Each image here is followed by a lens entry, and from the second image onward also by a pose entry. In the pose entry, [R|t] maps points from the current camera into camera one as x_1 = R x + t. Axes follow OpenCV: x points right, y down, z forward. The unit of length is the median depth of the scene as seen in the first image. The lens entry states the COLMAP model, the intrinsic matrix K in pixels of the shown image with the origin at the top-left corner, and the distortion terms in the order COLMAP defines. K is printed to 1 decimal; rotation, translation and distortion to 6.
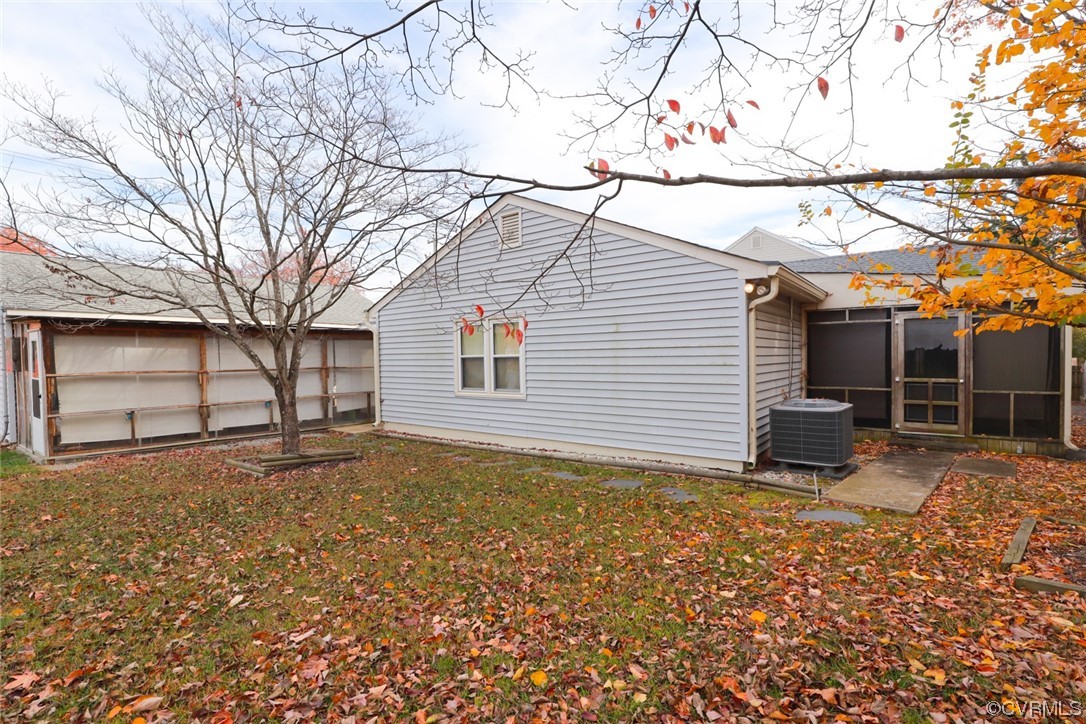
lens RADIAL K [[508.6, 0, 539.7], [0, 508.6, 368.5], [0, 0, 1]] dist [-0.024250, 0.000176]
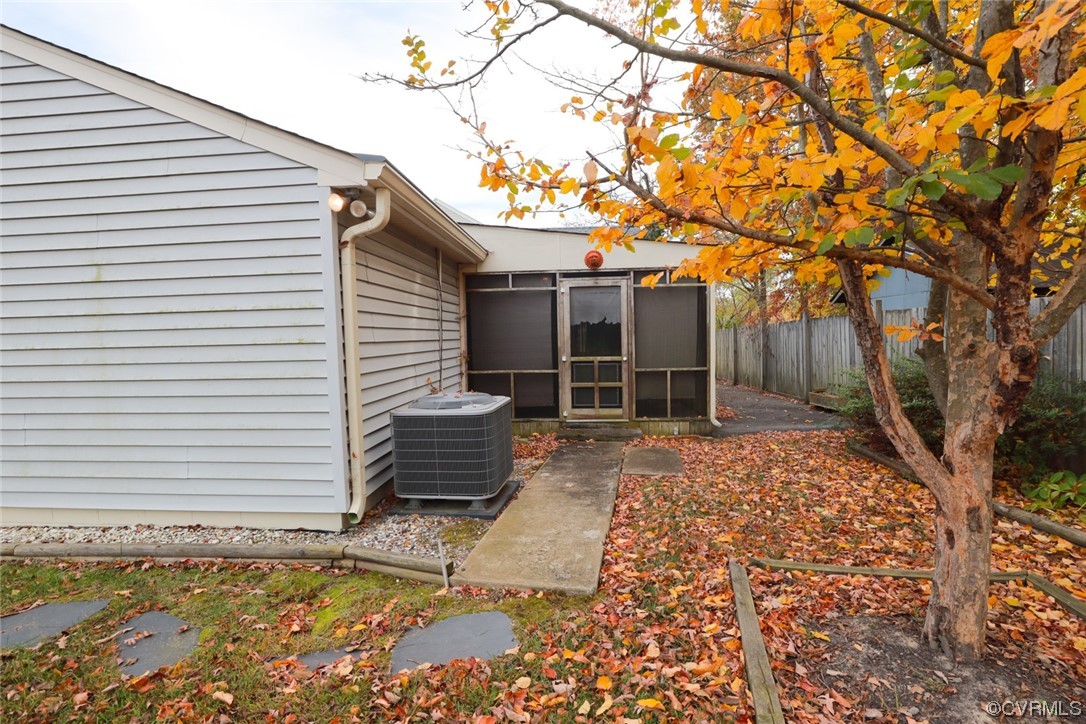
lens RADIAL K [[508.6, 0, 539.7], [0, 508.6, 368.5], [0, 0, 1]] dist [-0.024250, 0.000176]
pose [[0.841858, -0.039639, 0.538242, 0.239756], [0.022363, 0.999005, 0.038594, 0.004306], [-0.539236, -0.020454, 0.841906, 0.334392]]
